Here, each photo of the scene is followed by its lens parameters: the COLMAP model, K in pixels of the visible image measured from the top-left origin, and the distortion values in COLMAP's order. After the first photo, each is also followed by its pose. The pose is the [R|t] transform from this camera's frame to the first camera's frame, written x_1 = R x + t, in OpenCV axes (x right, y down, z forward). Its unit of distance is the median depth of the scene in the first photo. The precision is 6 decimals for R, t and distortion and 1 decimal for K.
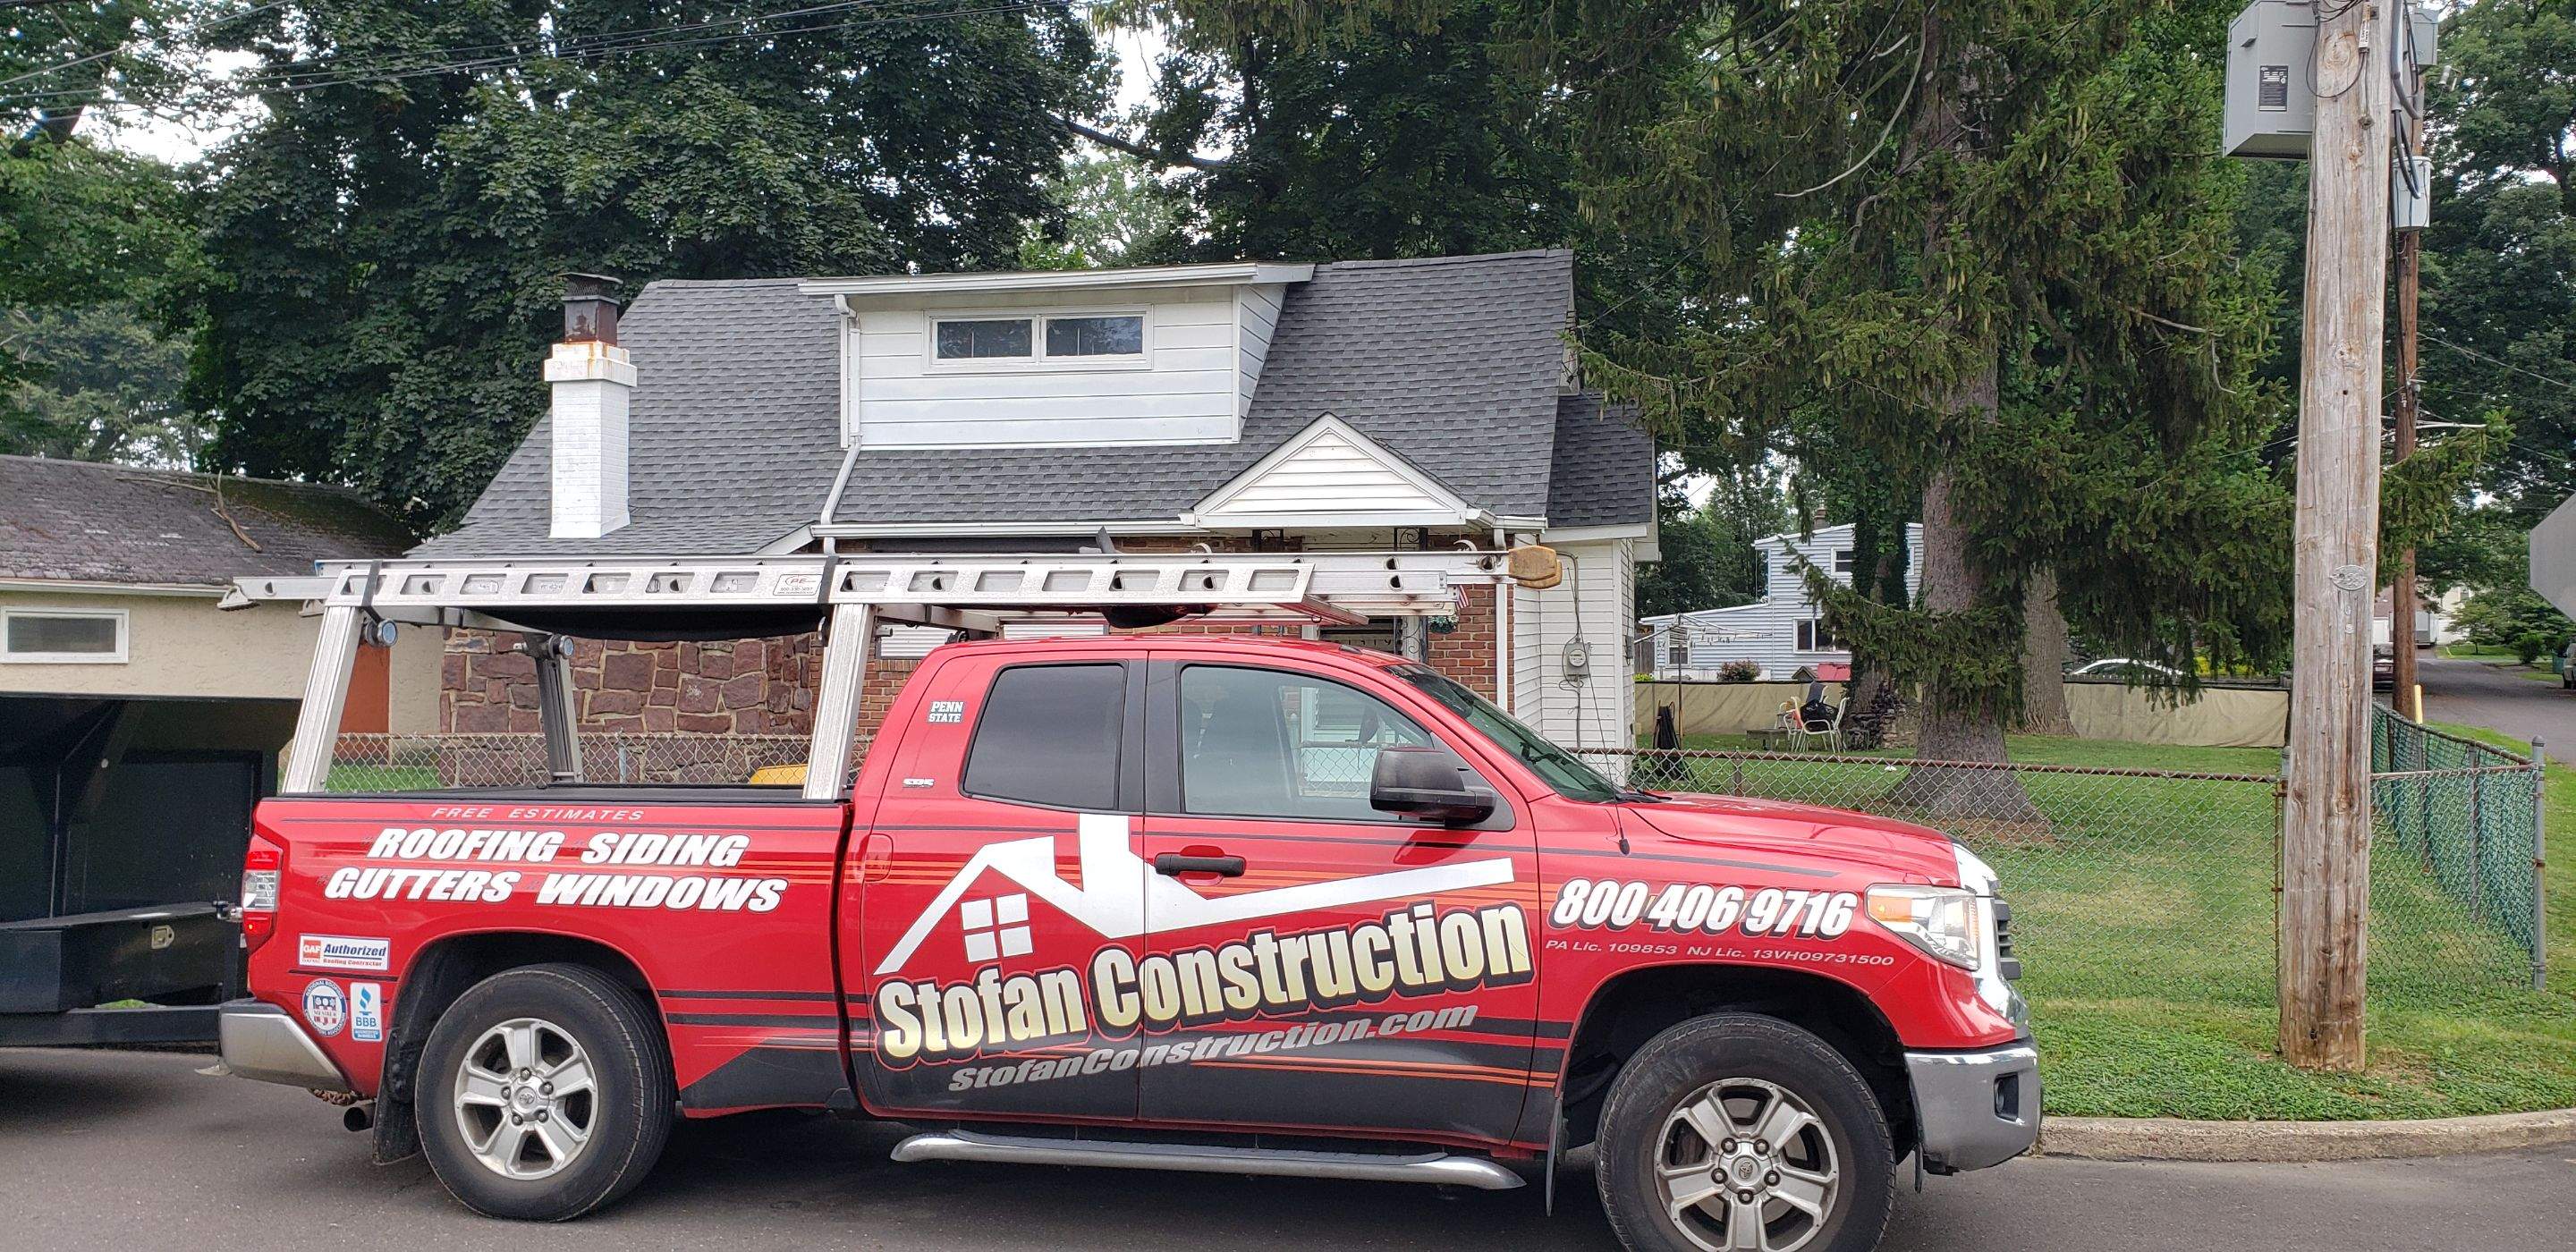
lens RADIAL K [[2075.3, 0, 1333.3], [0, 2075.3, 613.4], [0, 0, 1]] dist [0.147870, -0.421291]
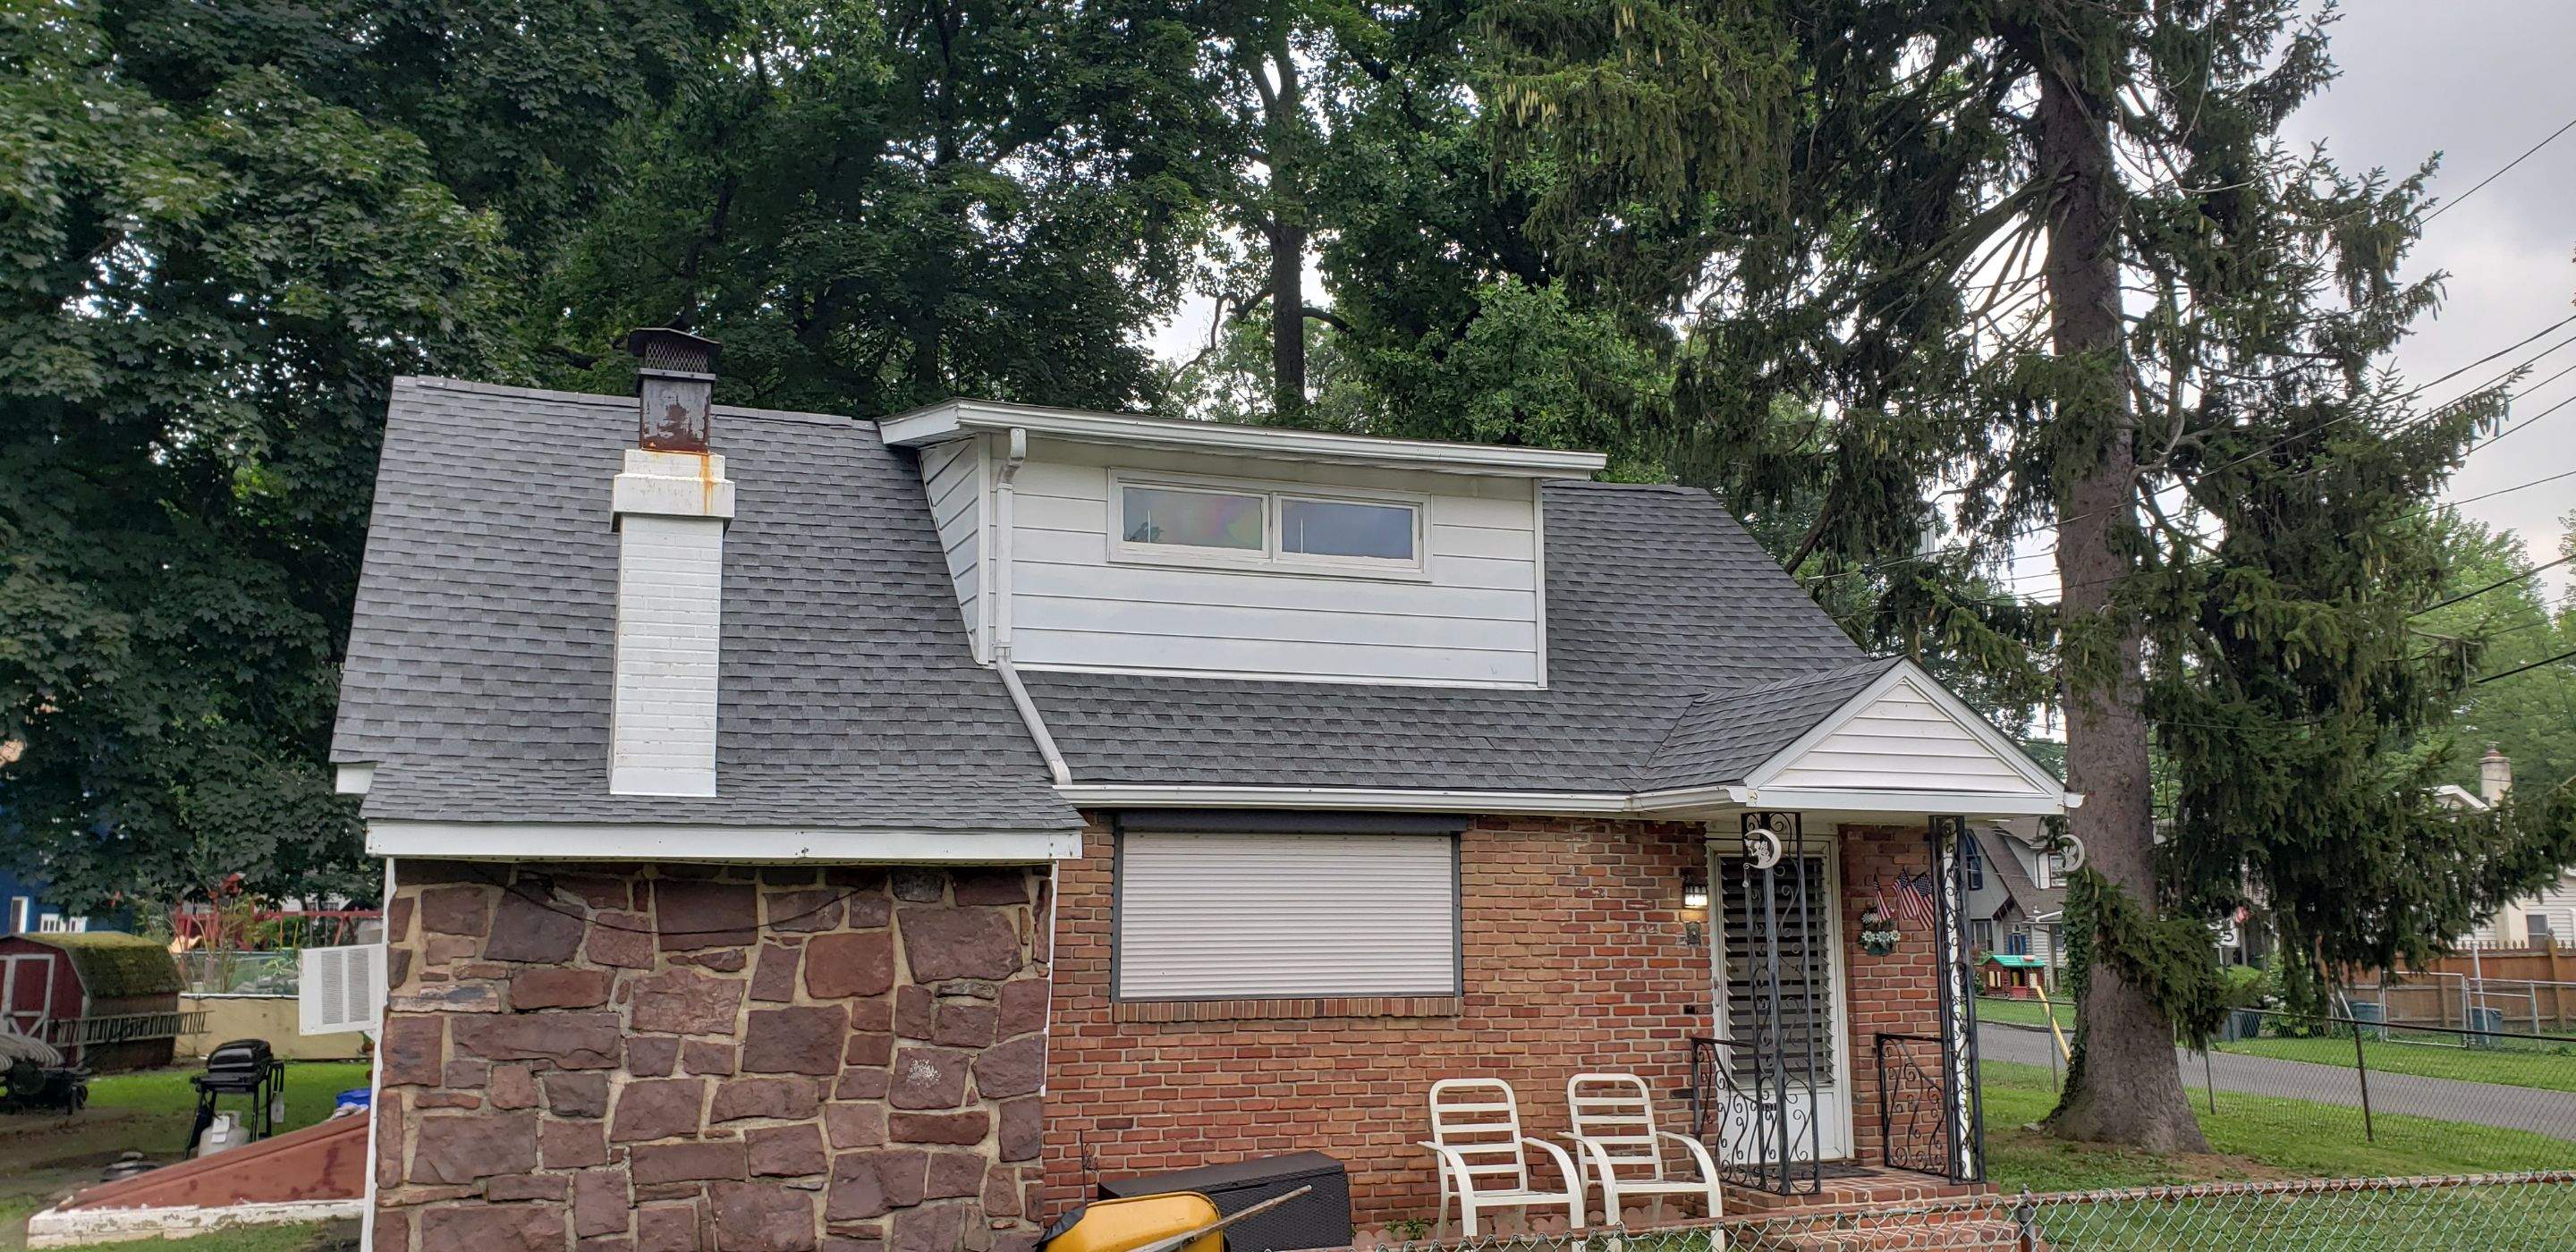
lens RADIAL K [[2075.3, 0, 1333.3], [0, 2075.3, 613.4], [0, 0, 1]] dist [0.147870, -0.421291]
pose [[0.832561, 0.077221, 0.548525, -1.427621], [-0.001504, 0.990547, -0.137165, -0.022236], [-0.553932, 0.113373, 0.824807, 1.203529]]
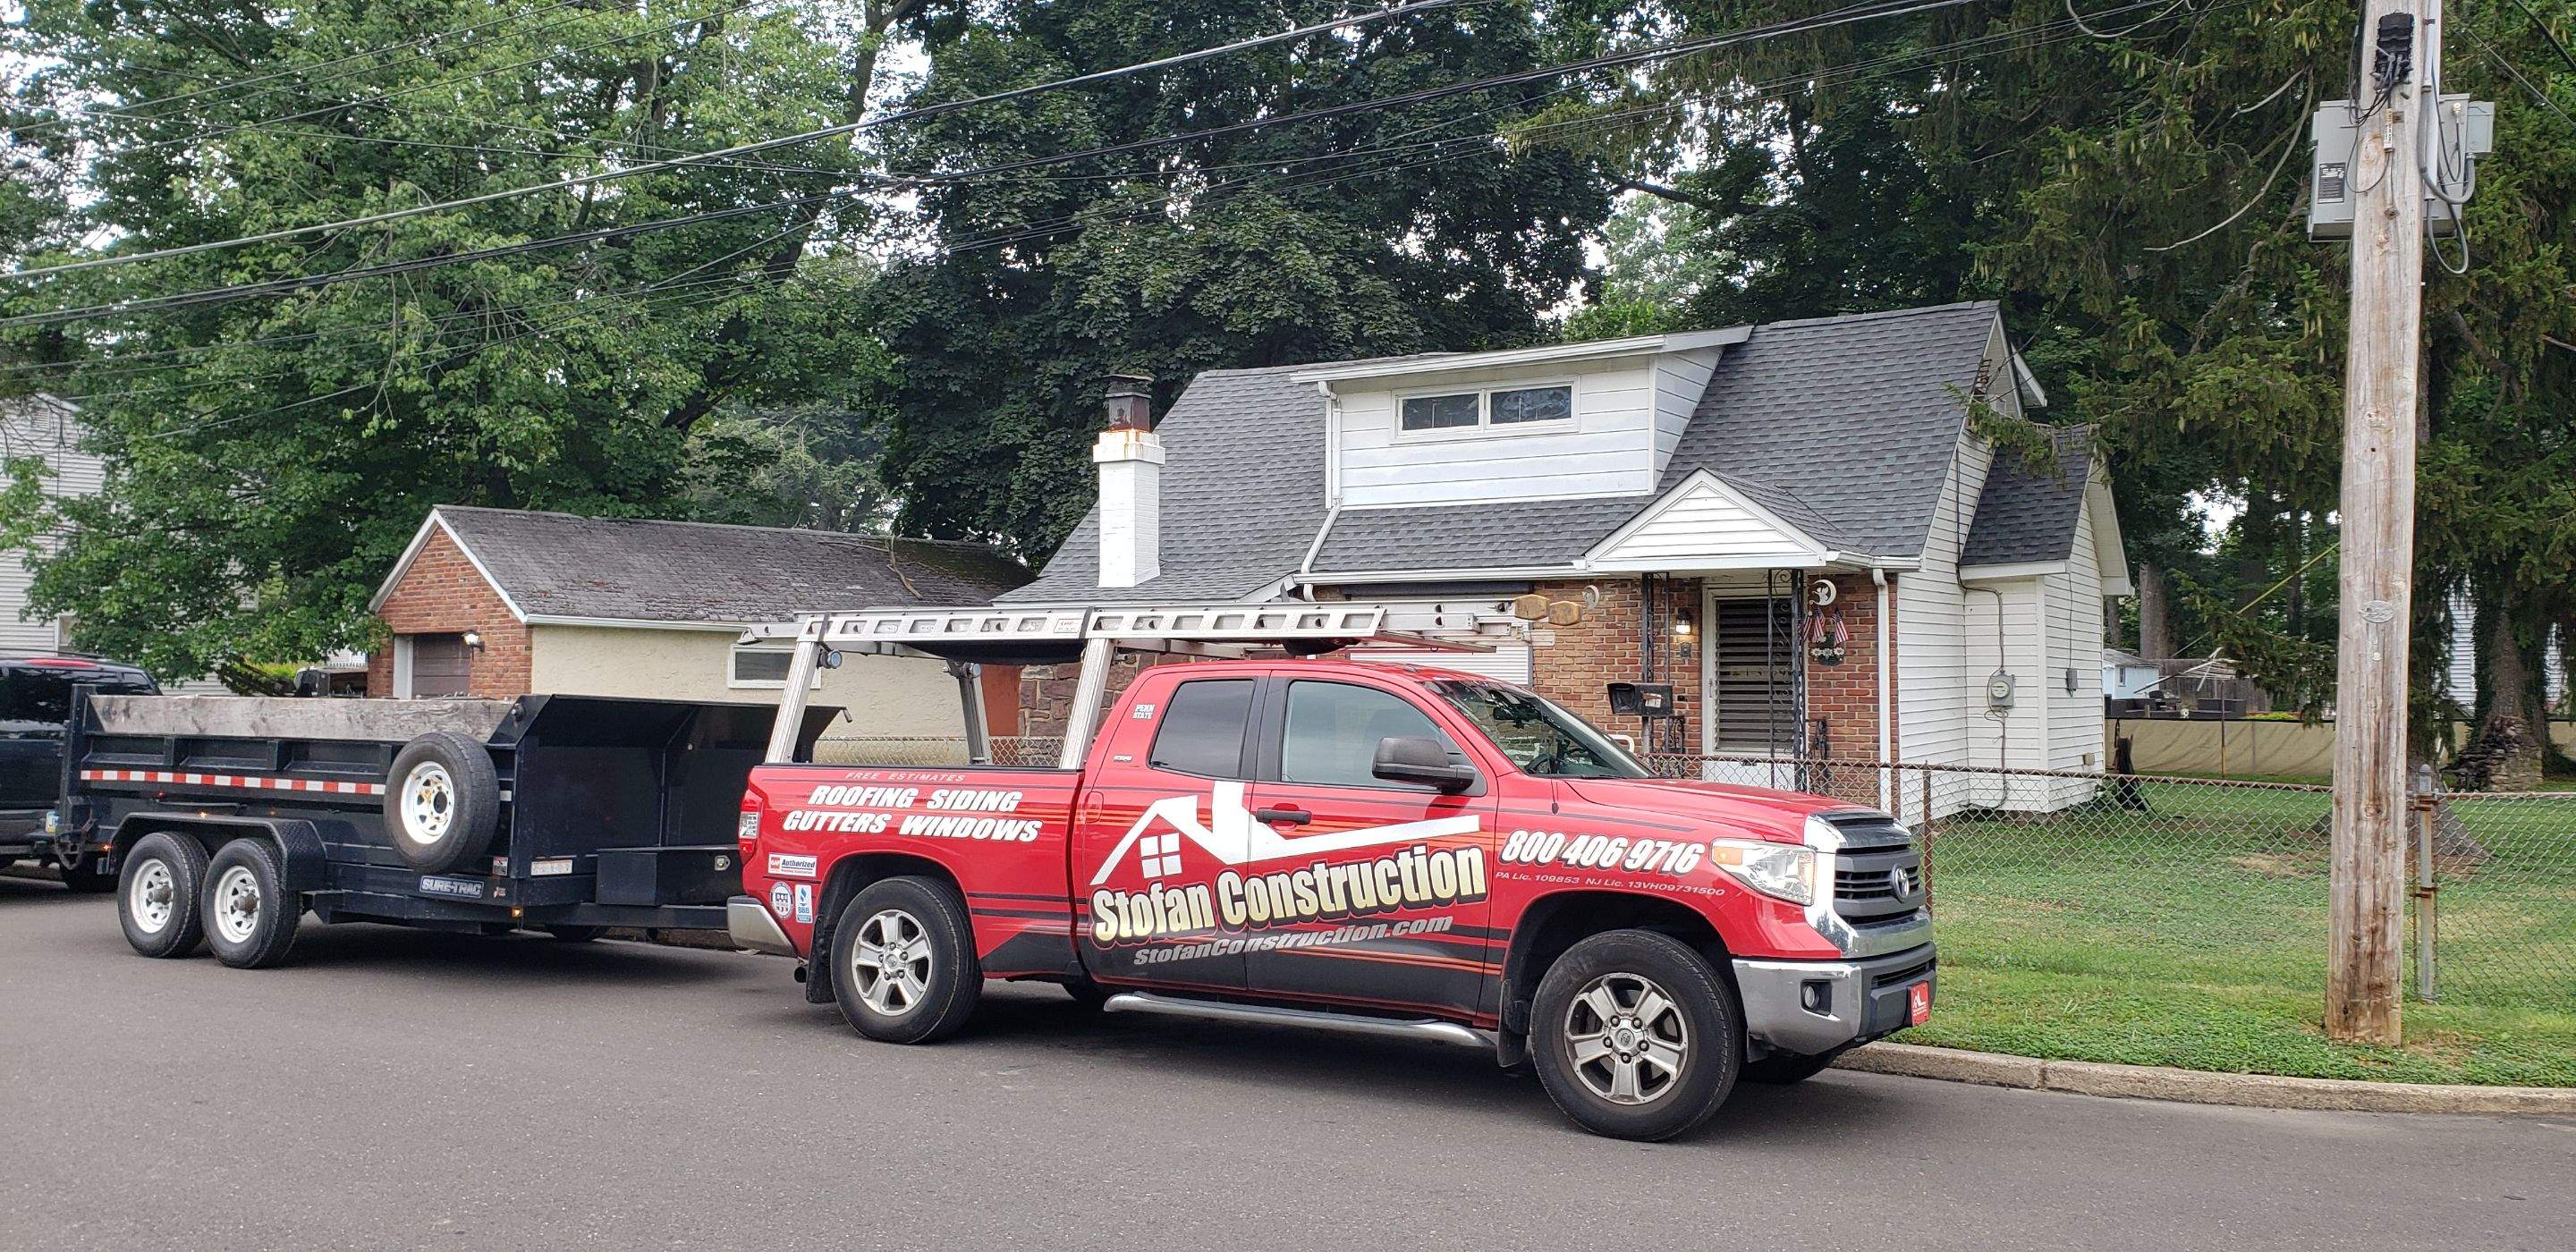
lens RADIAL K [[2077.7, 0, 1322.4], [0, 2077.7, 622.8], [0, 0, 1]] dist [0.236004, -0.688029]
pose [[0.948225, -0.005978, -0.317543, 0.396752], [0.001911, 0.999912, -0.013116, 0.003894], [0.317593, 0.011830, 0.948153, -0.354285]]
